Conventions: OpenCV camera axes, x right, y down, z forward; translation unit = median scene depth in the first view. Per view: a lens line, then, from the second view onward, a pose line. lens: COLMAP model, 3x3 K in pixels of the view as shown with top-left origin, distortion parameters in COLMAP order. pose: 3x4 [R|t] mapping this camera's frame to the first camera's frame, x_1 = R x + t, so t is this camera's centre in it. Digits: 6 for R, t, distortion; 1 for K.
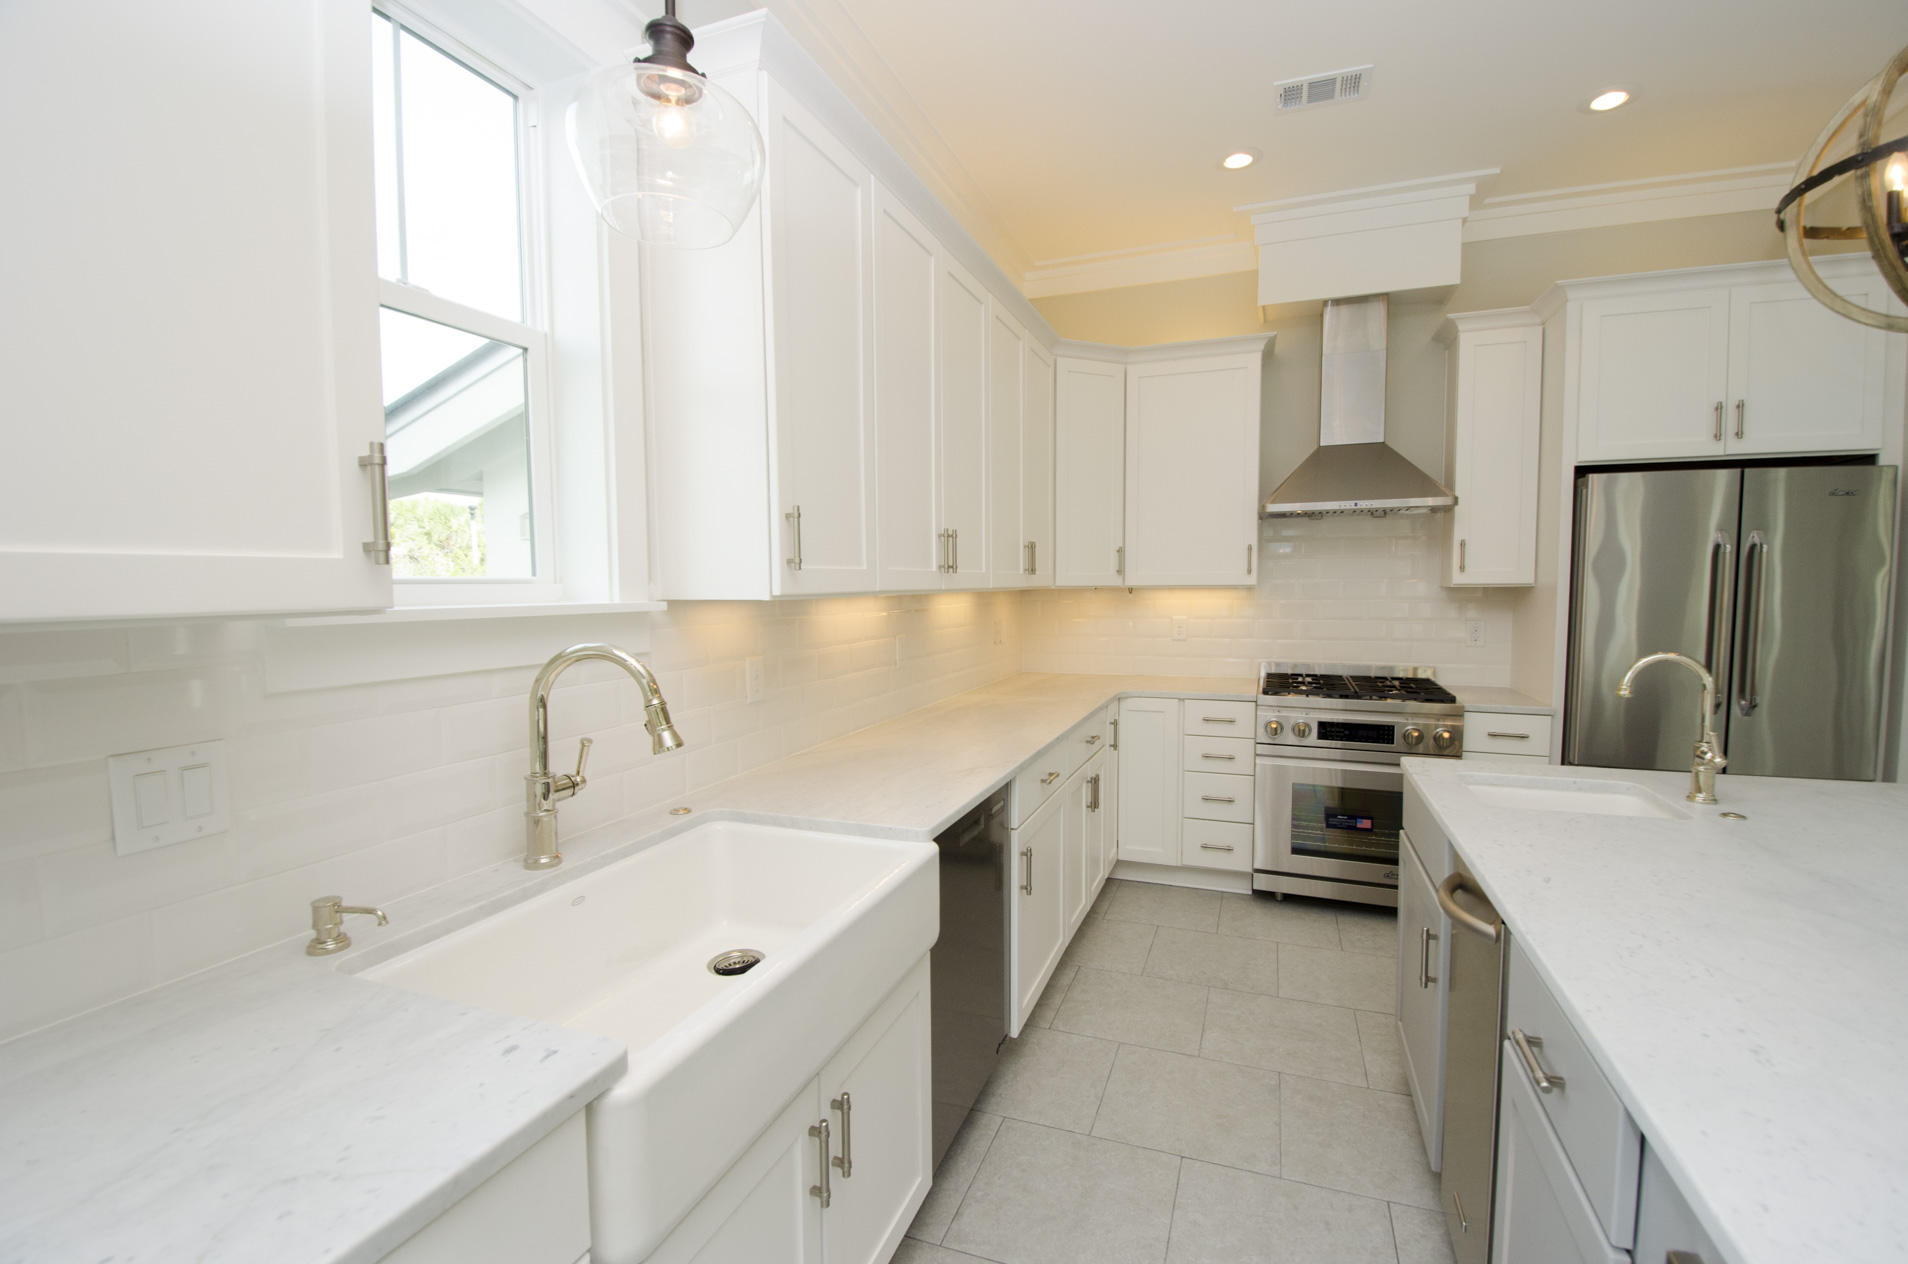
lens RADIAL K [[831.1, 0, 968.8], [0, 831.1, 638.3], [0, 0, 1]] dist [0.018026, -0.019871]
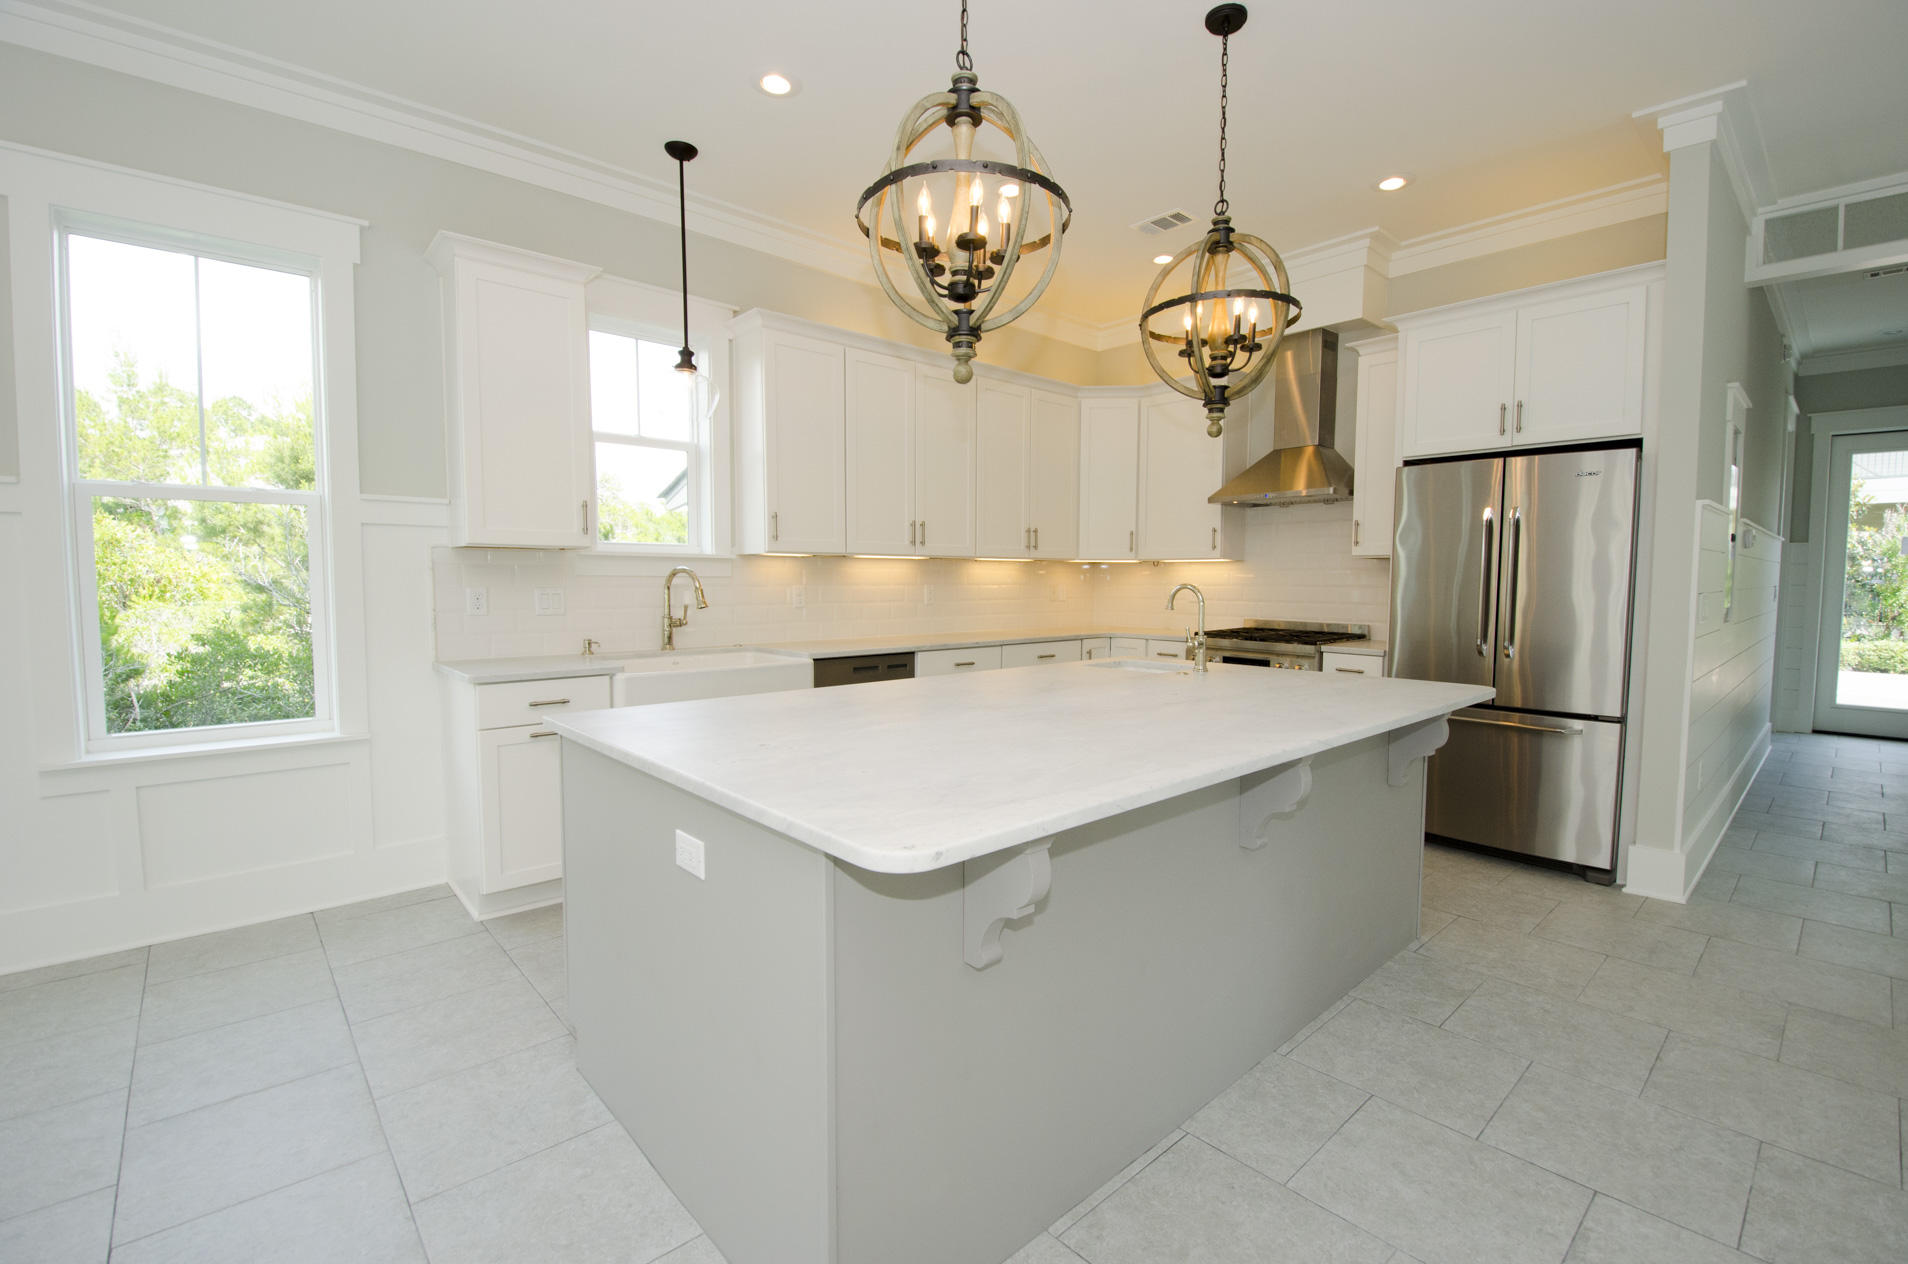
lens RADIAL K [[831.1, 0, 968.8], [0, 831.1, 638.3], [0, 0, 1]] dist [0.018026, -0.019871]
pose [[0.888682, 0.041911, -0.456604, 0.774681], [-0.039289, 0.999112, 0.015240, 0.076374], [0.456837, 0.004396, 0.889540, -0.464742]]
